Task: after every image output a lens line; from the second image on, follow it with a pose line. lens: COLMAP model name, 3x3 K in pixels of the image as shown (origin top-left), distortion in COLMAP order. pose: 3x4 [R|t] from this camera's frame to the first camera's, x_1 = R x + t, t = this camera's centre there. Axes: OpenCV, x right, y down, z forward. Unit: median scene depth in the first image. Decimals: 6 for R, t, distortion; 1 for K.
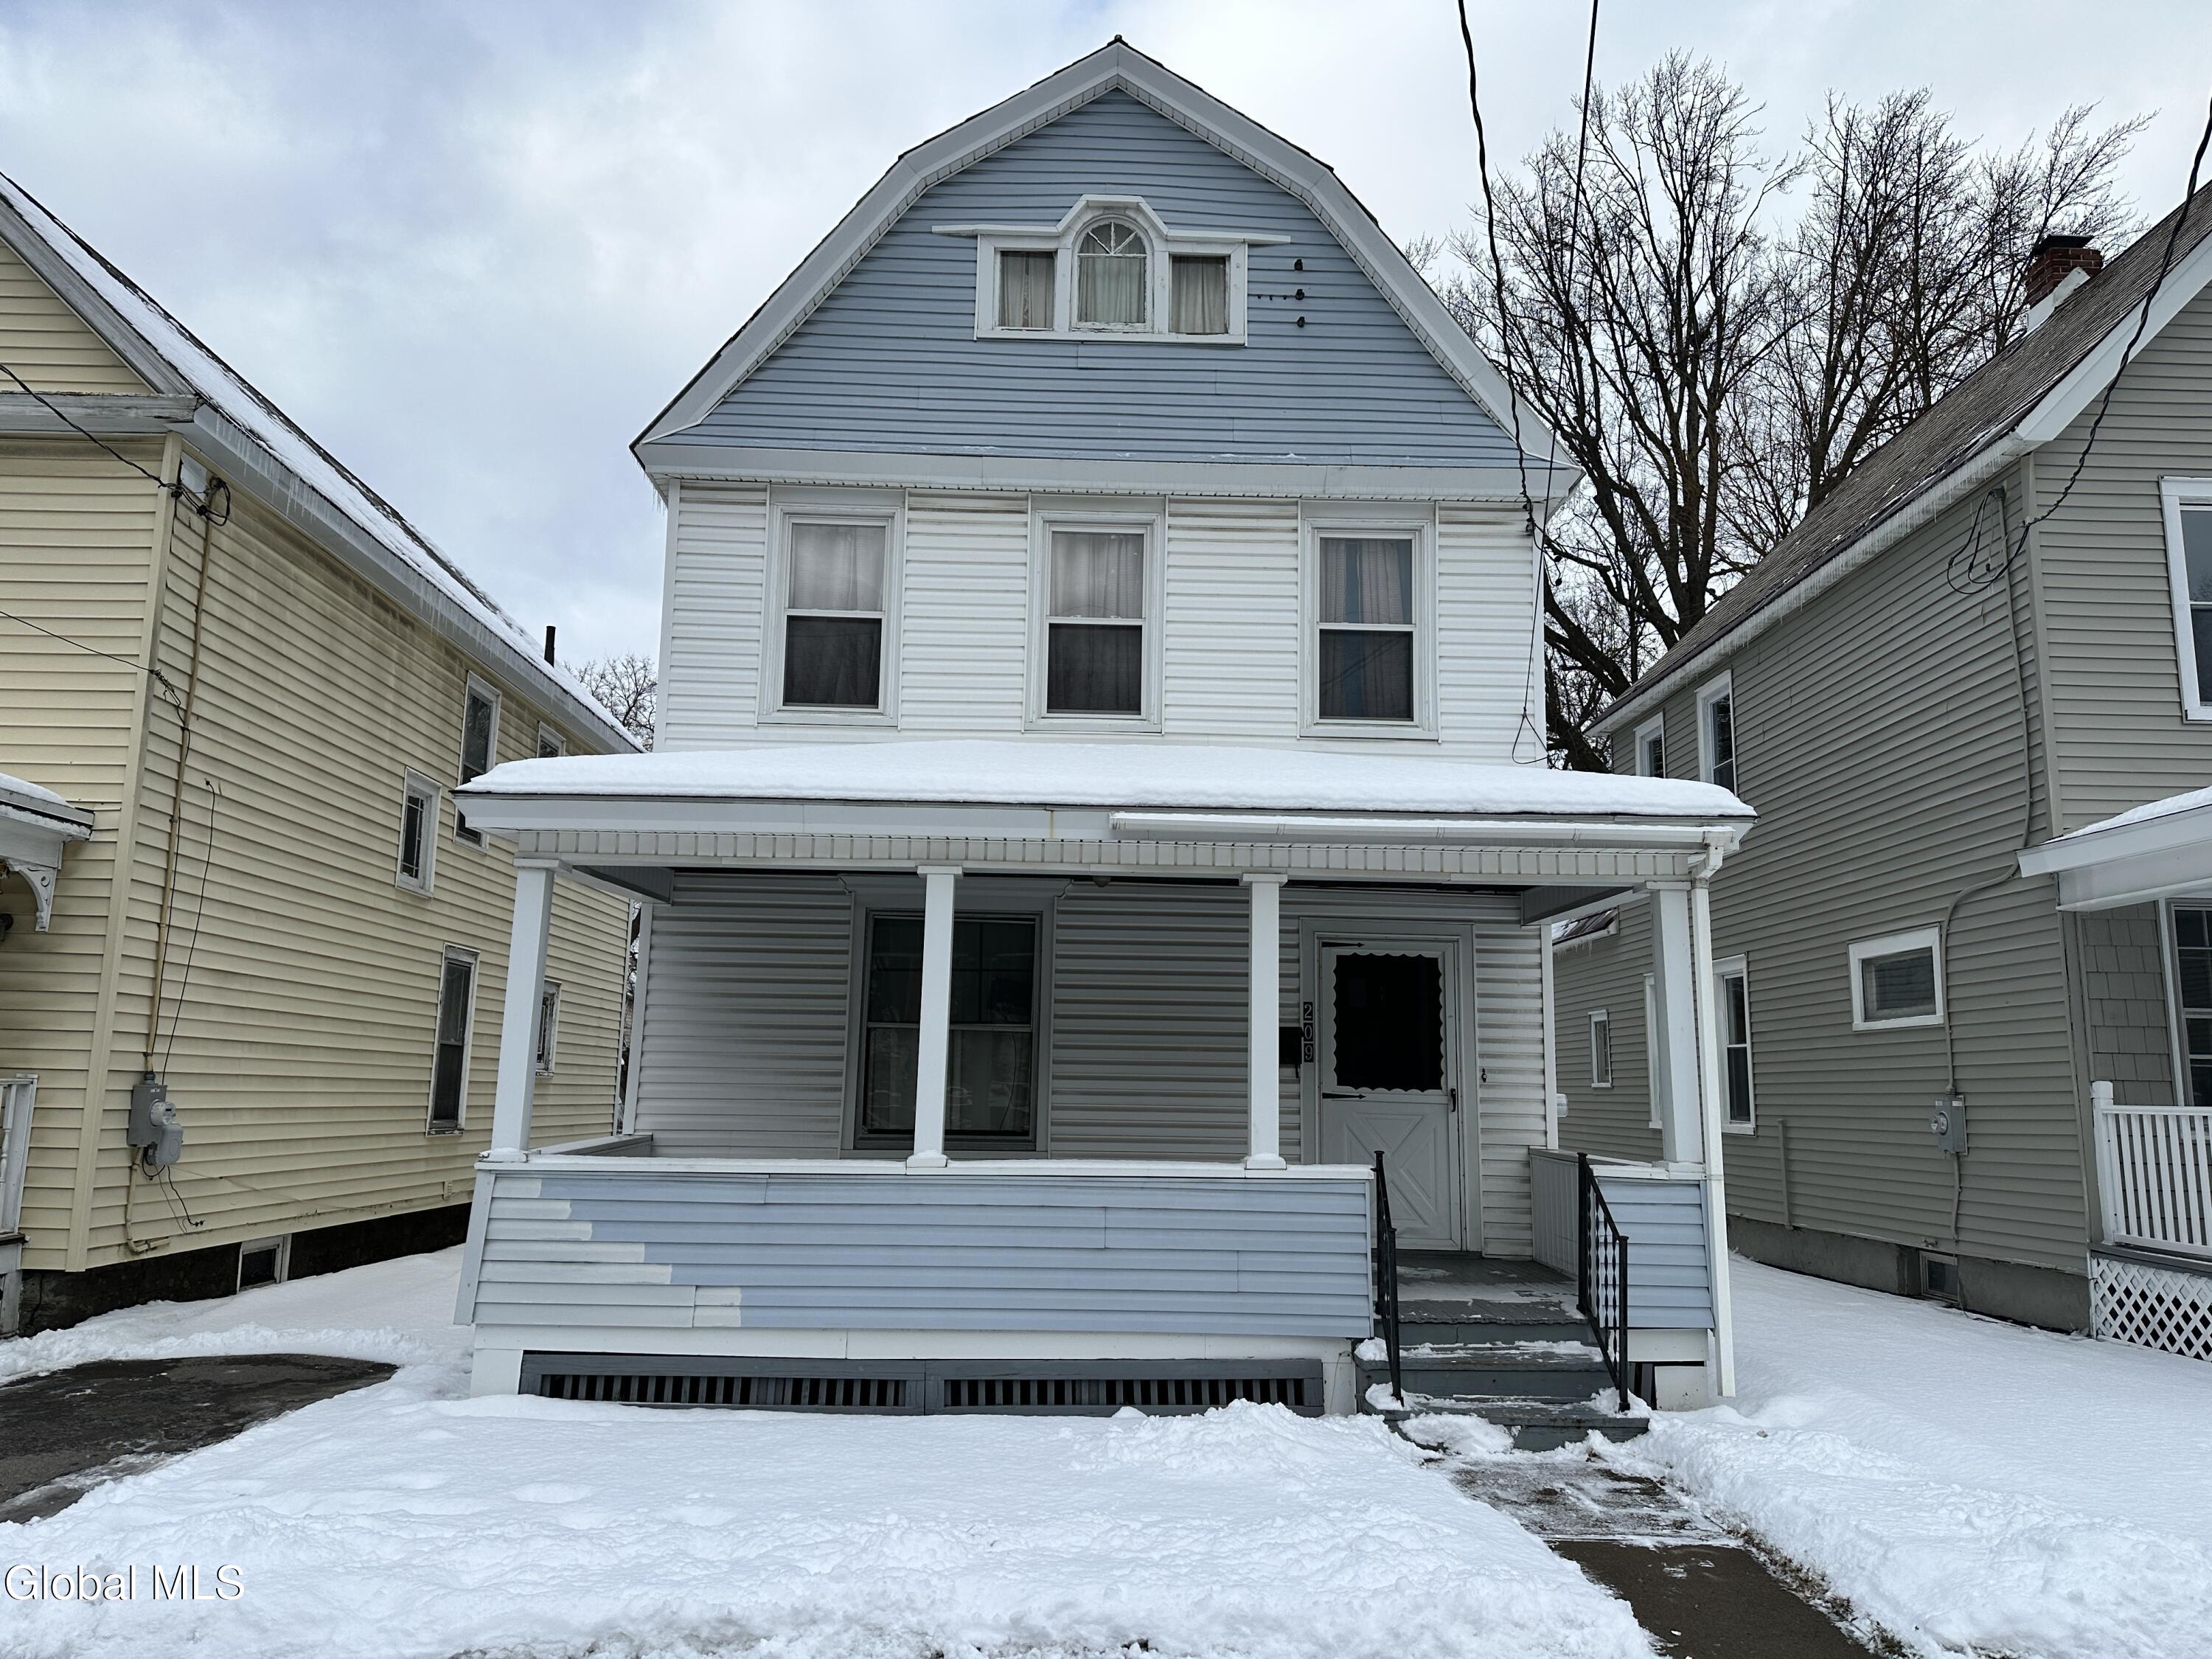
lens RADIAL K [[1558.7, 0, 1134.5], [0, 1558.7, 832.1], [0, 0, 1]] dist [0.068353, -0.068851]
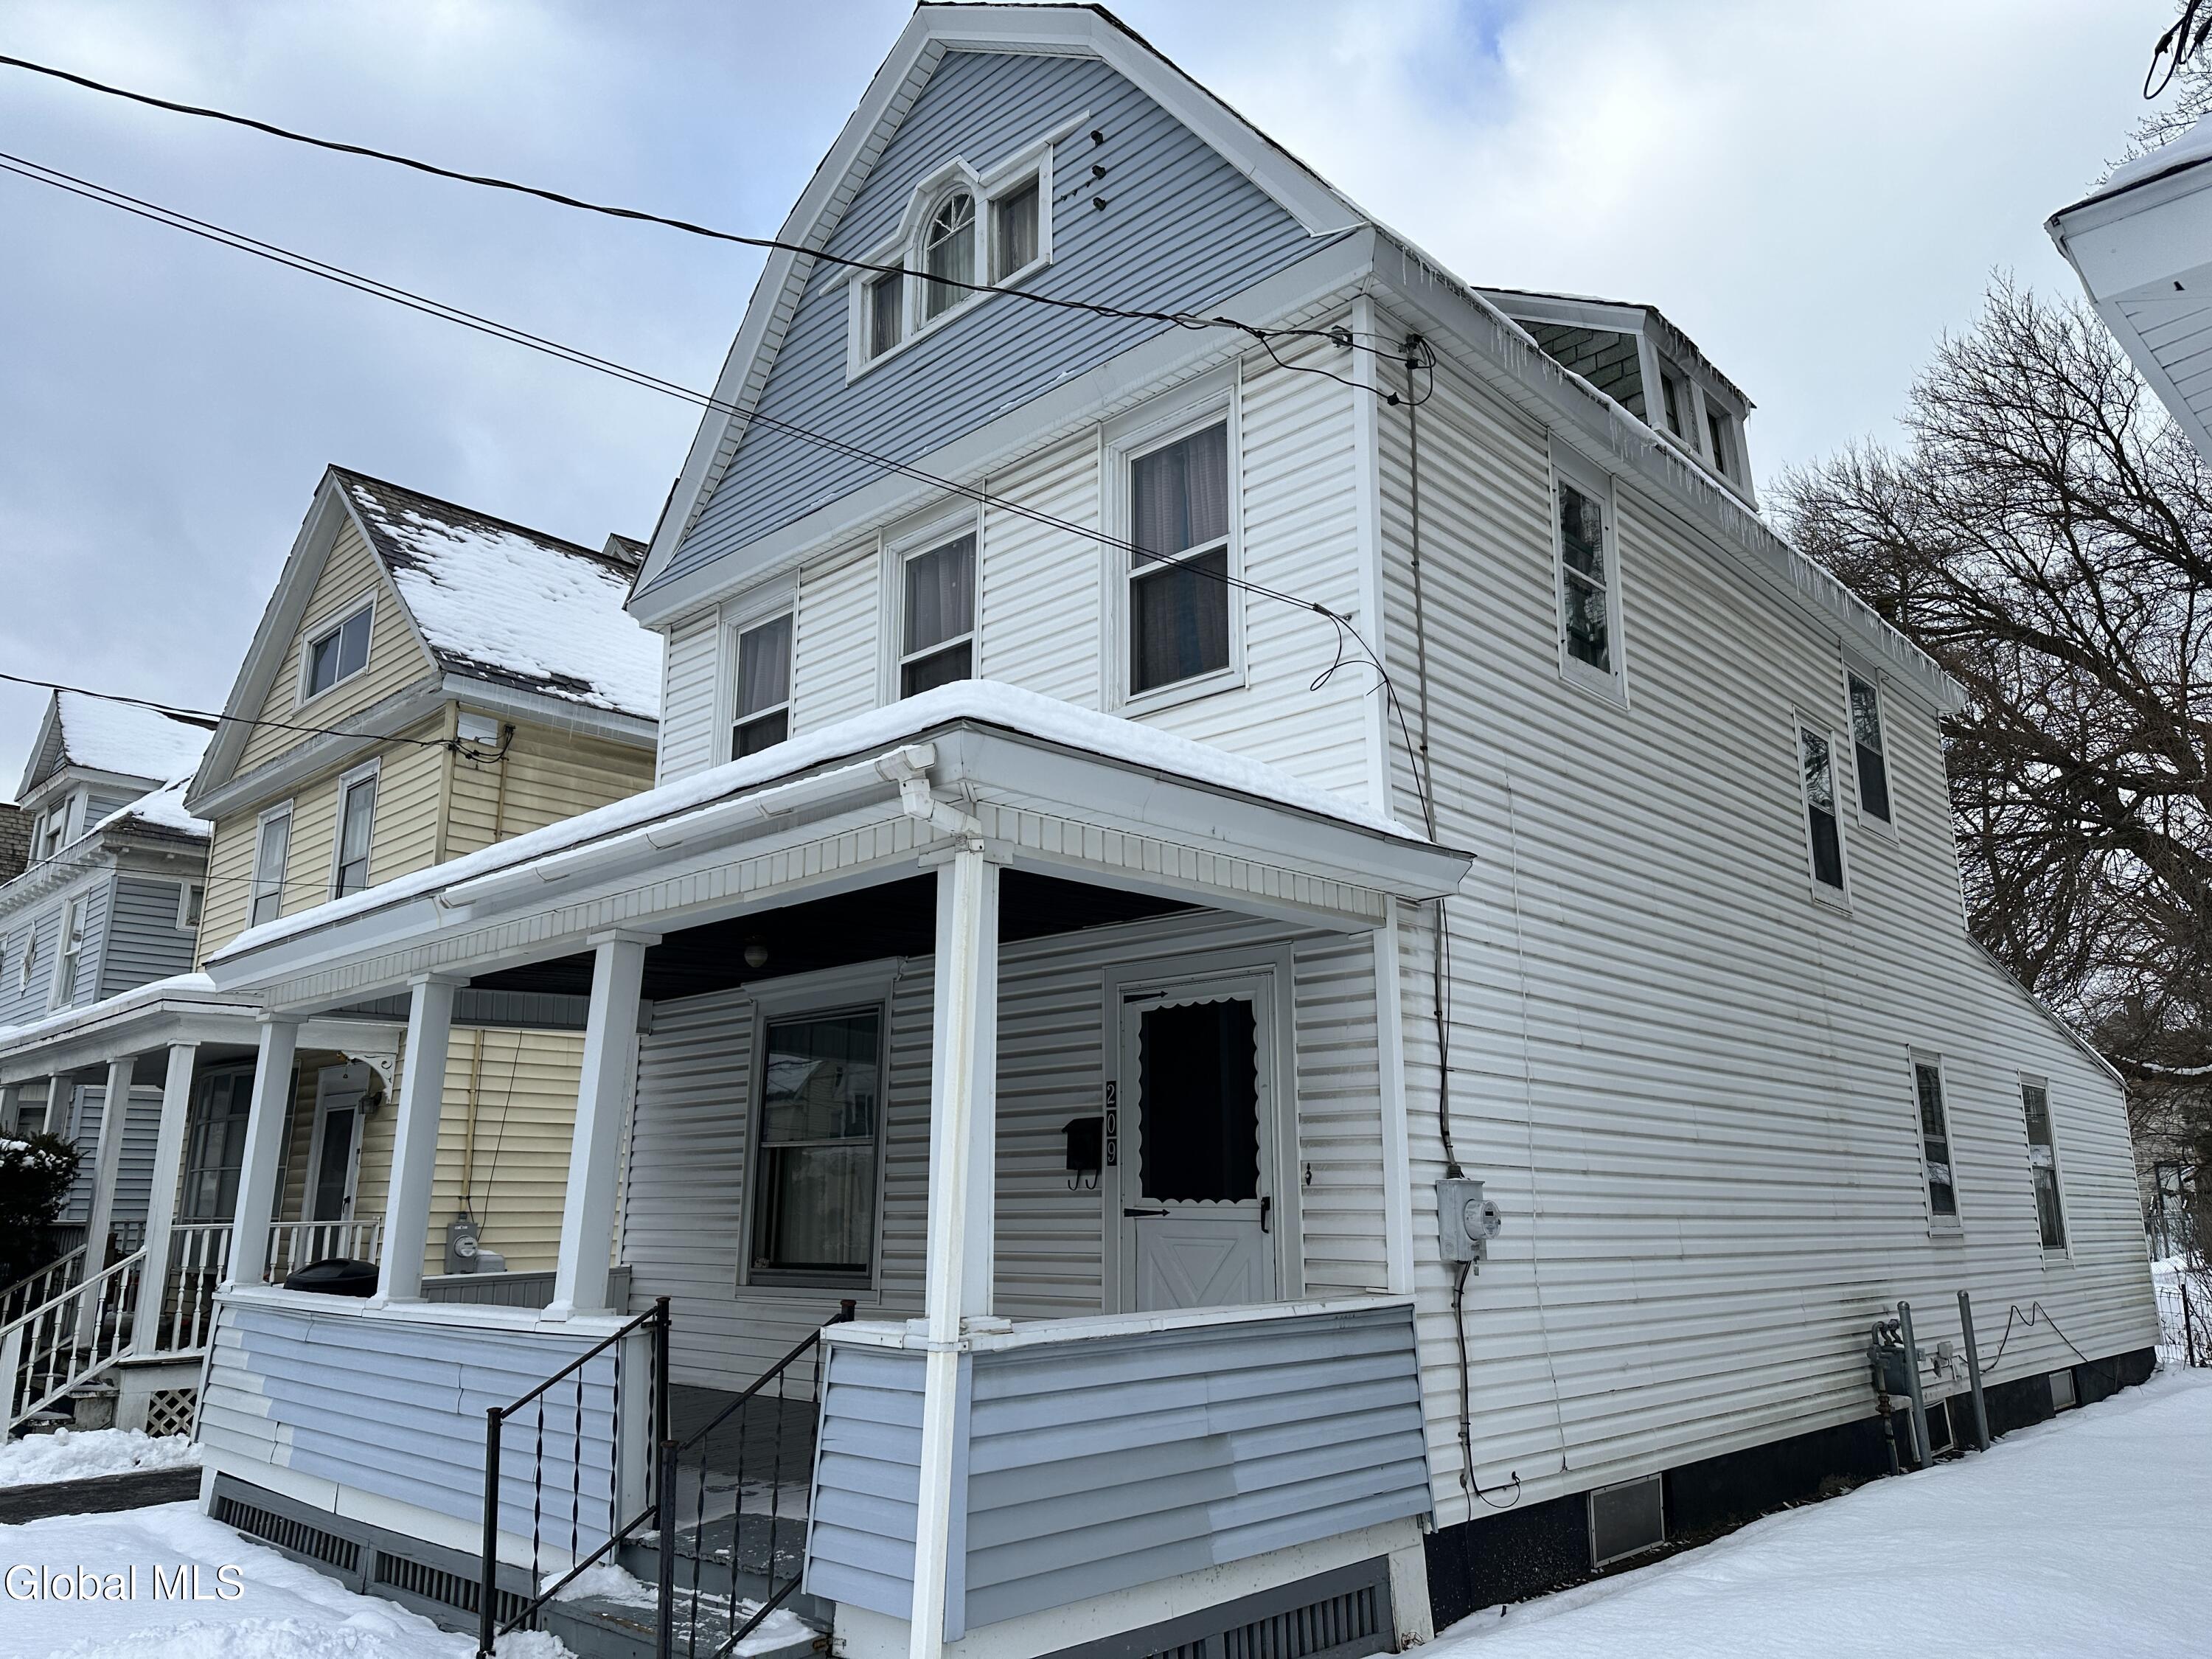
lens RADIAL K [[1558.7, 0, 1134.5], [0, 1558.7, 832.1], [0, 0, 1]] dist [0.068353, -0.068851]
pose [[0.703832, -0.187007, -0.685309, 0.633282], [0.130197, 0.982344, -0.134346, 0.093432], [0.698333, 0.005332, 0.715753, 0.484991]]
